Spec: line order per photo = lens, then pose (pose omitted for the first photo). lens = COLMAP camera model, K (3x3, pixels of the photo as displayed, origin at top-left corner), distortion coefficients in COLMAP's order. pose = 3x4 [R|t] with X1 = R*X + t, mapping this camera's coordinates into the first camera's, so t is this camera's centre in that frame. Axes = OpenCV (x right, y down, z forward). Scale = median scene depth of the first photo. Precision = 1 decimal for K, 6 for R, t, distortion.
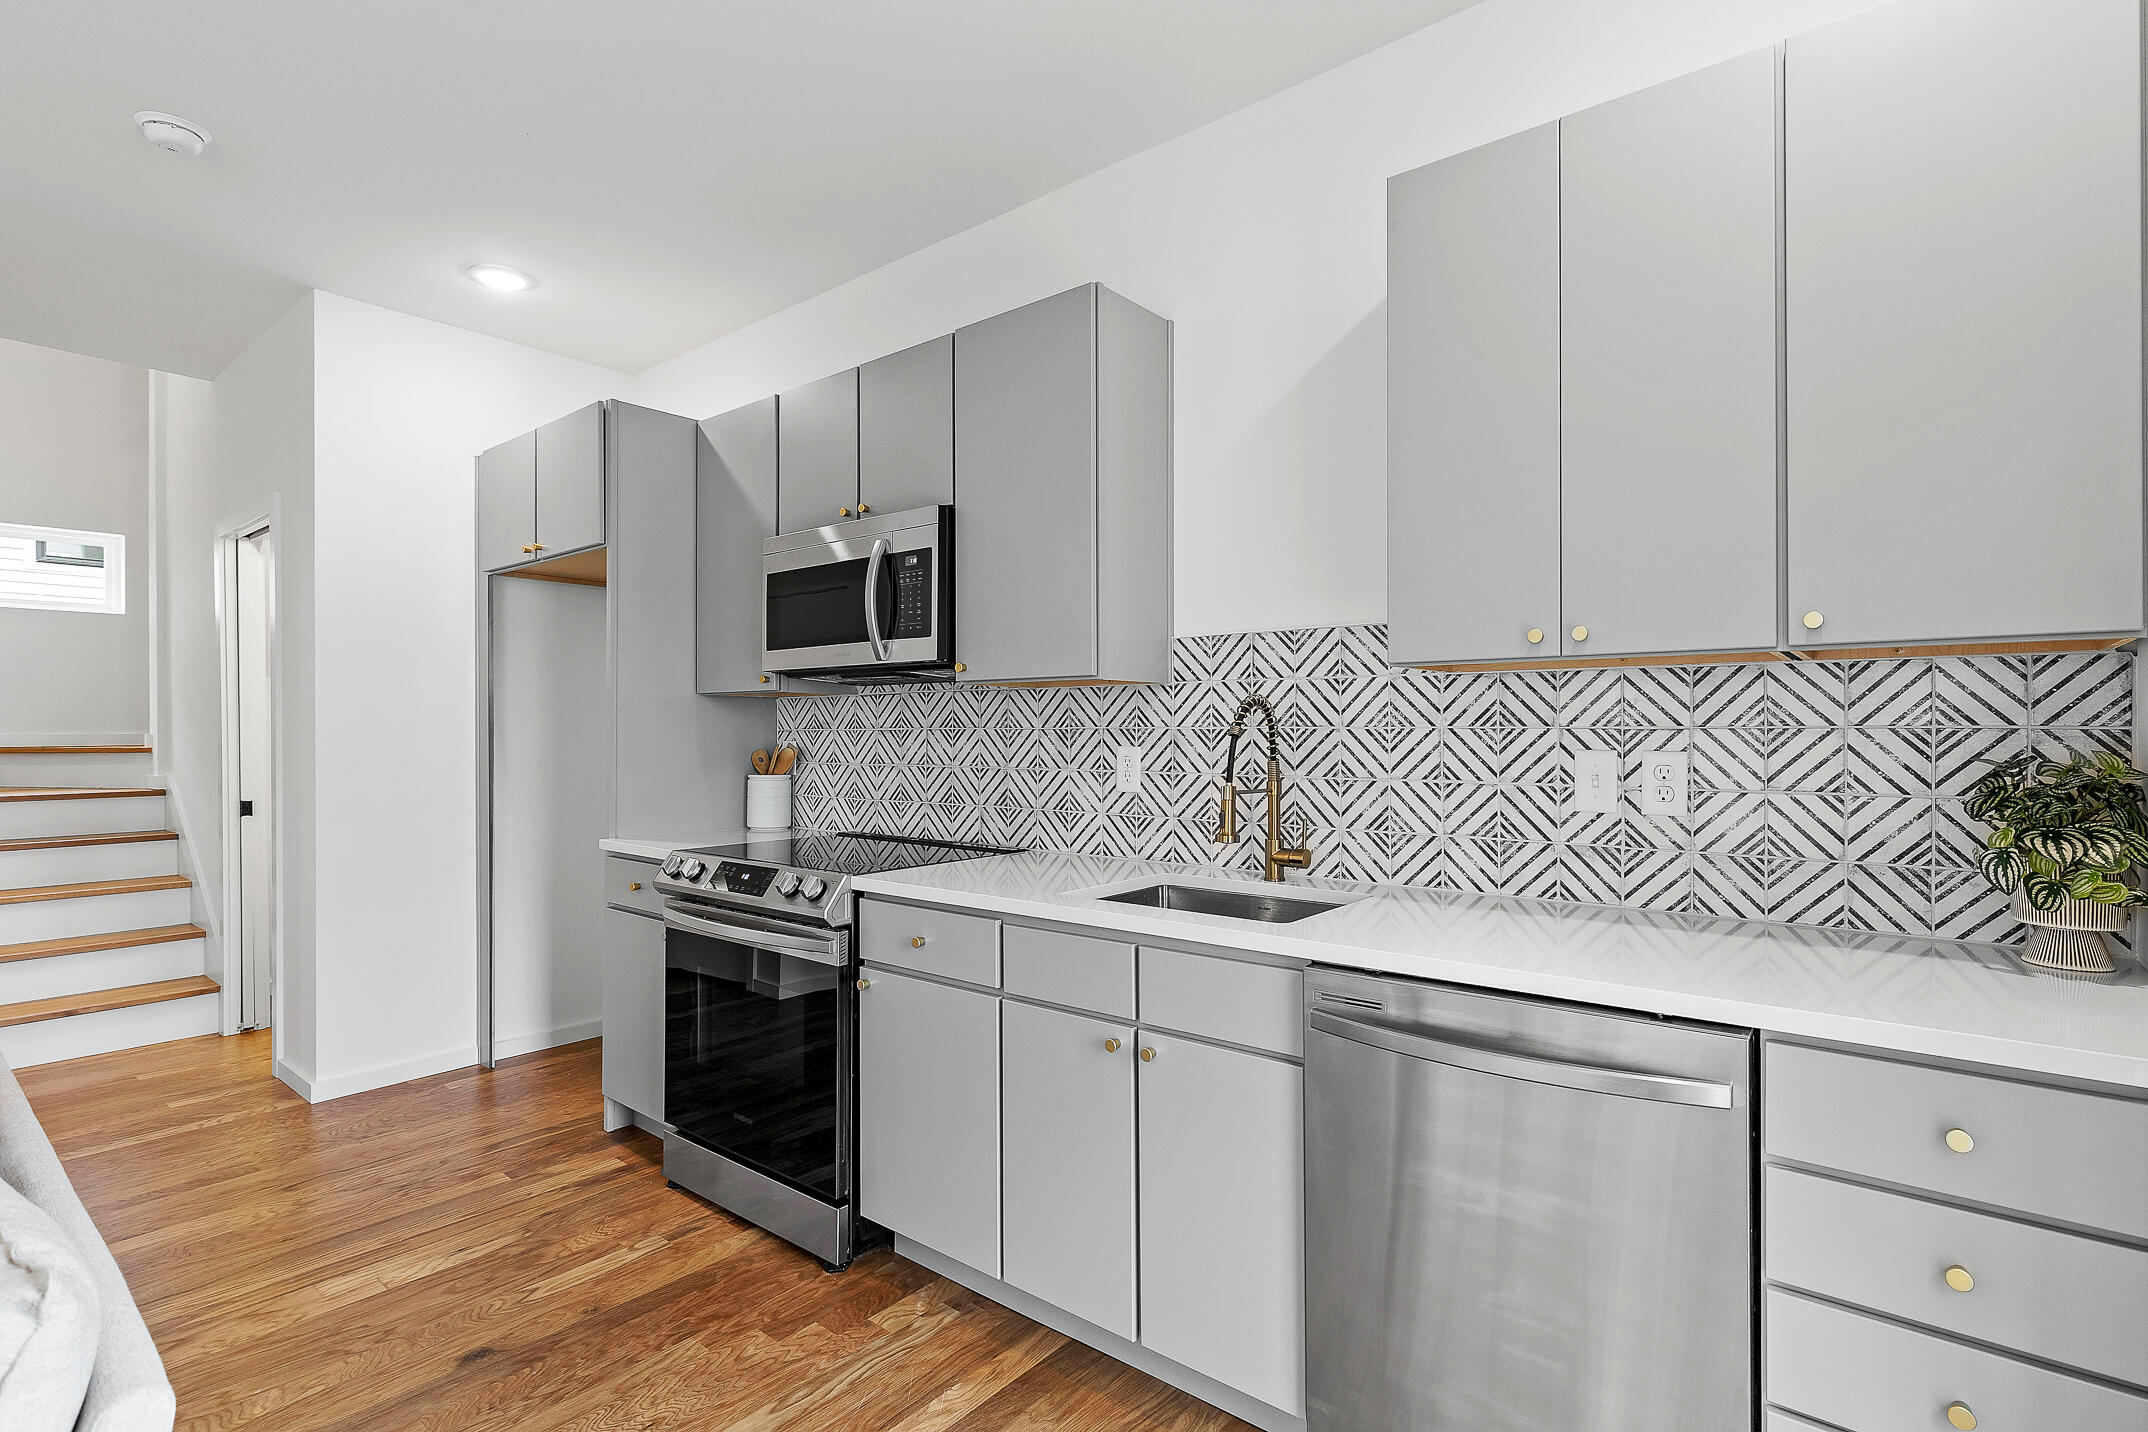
lens RADIAL K [[1054.8, 0, 1075.6], [0, 1054.8, 722.9], [0, 0, 1]] dist [0.002139, -0.000814]
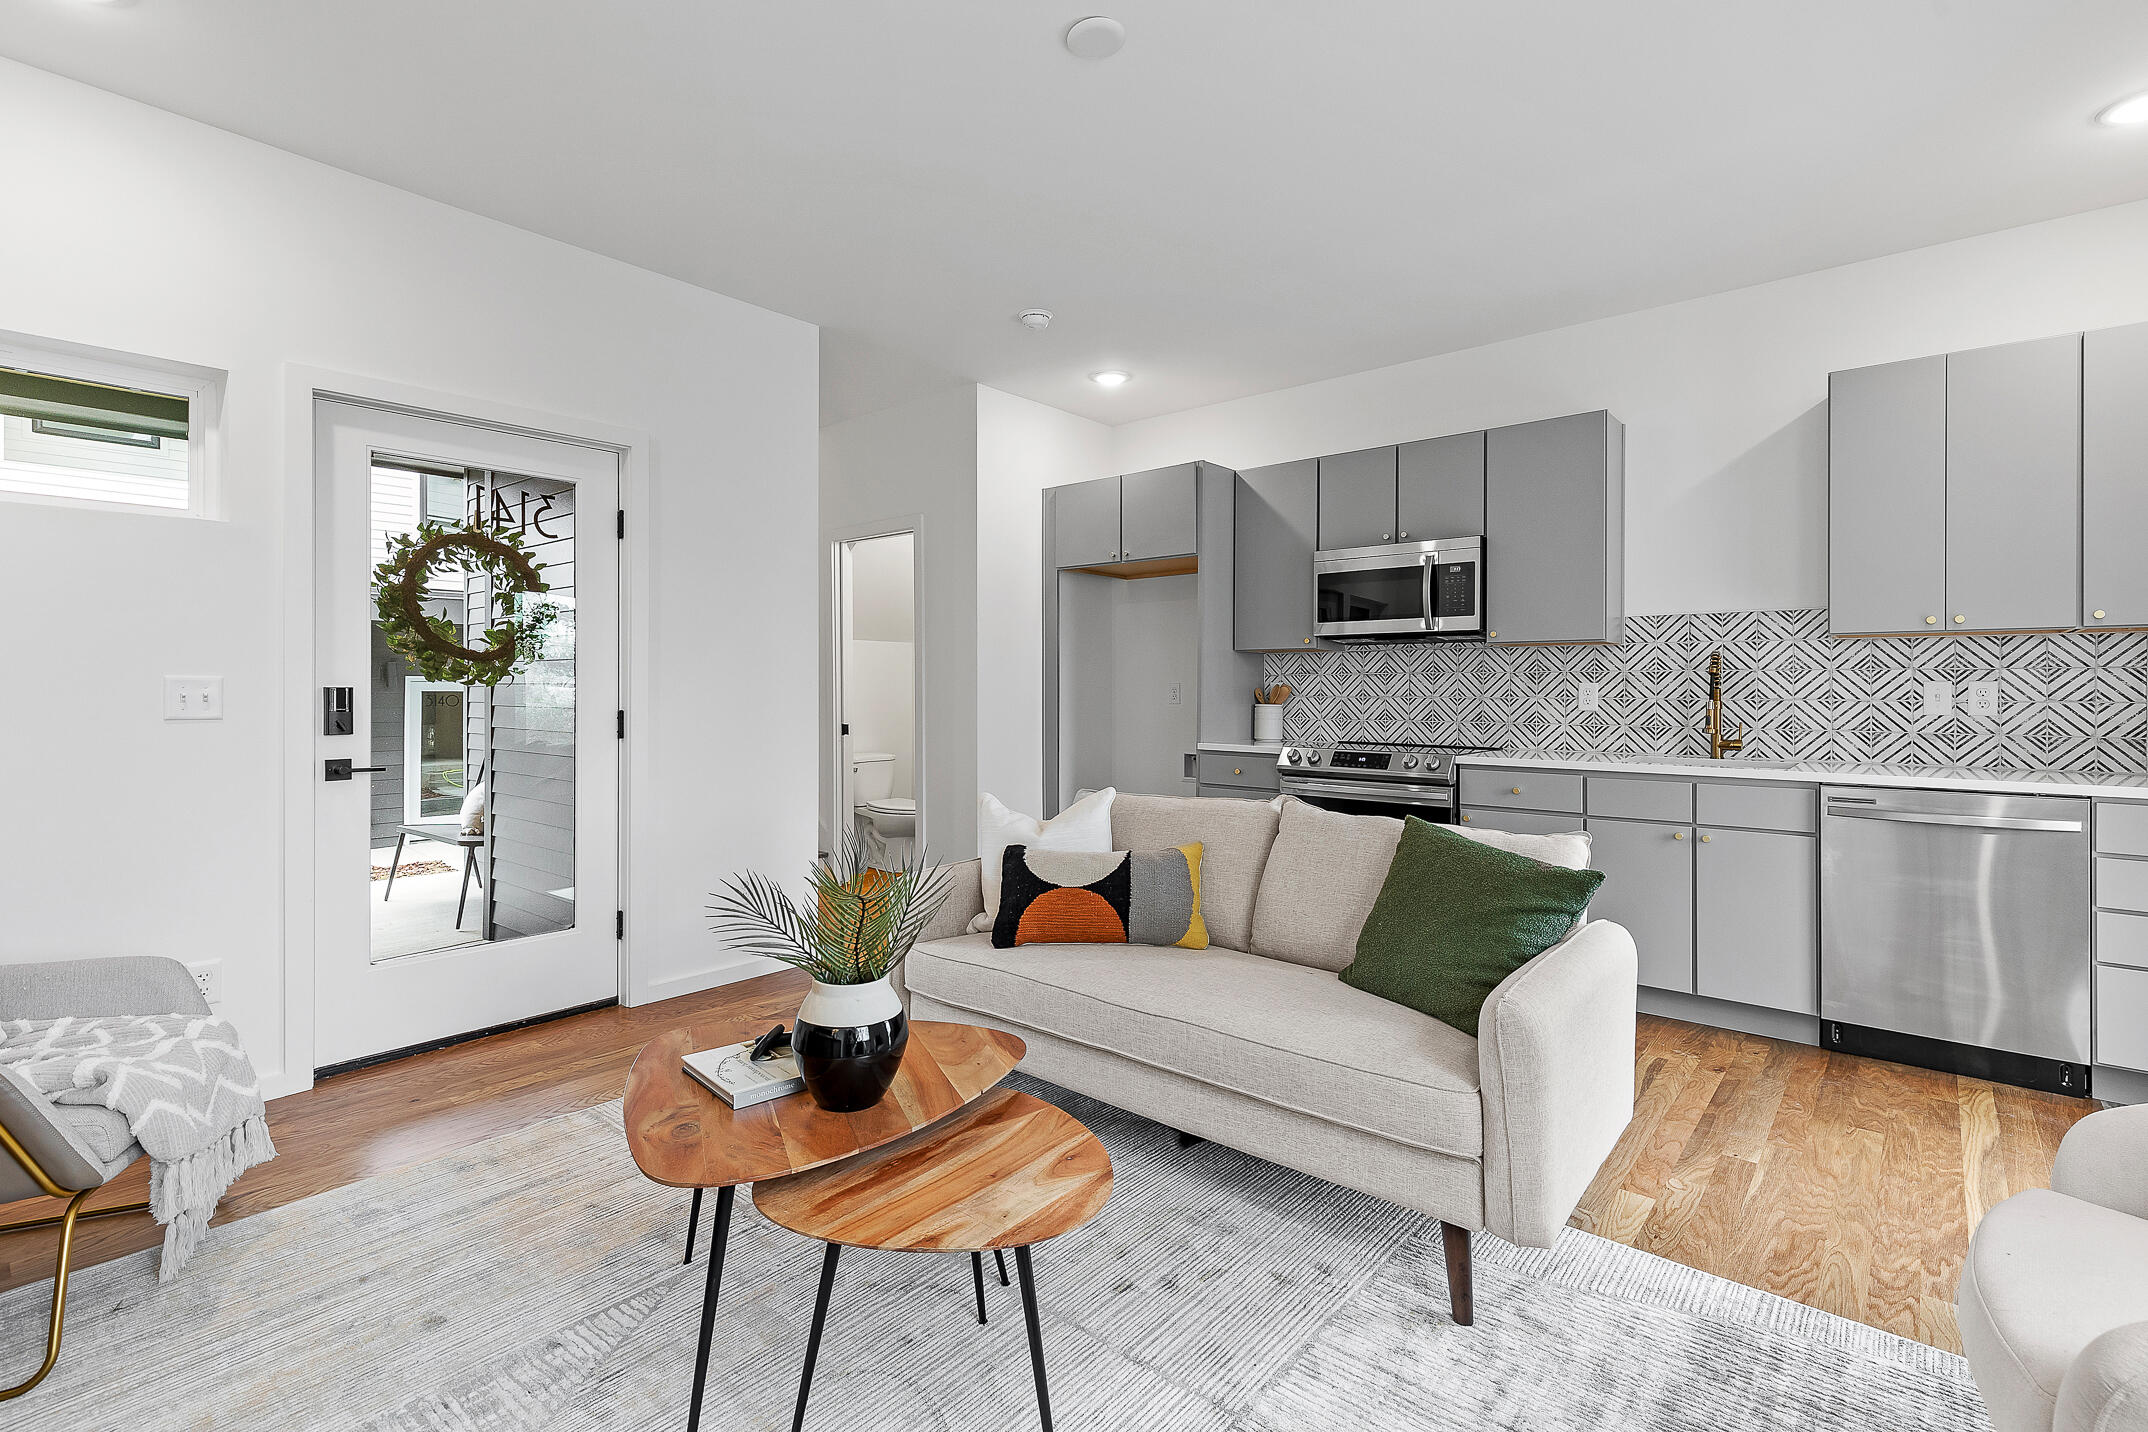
lens RADIAL K [[986.9, 0, 1098.0], [0, 986.9, 682.7], [0, 0, 1]] dist [0.004237, -0.000129]
pose [[0.999476, 0.005182, -0.031961, -0.788148], [-0.005184, 0.999987, 0.000015, 0.031259], [0.031960, 0.000151, 0.999489, -0.661886]]
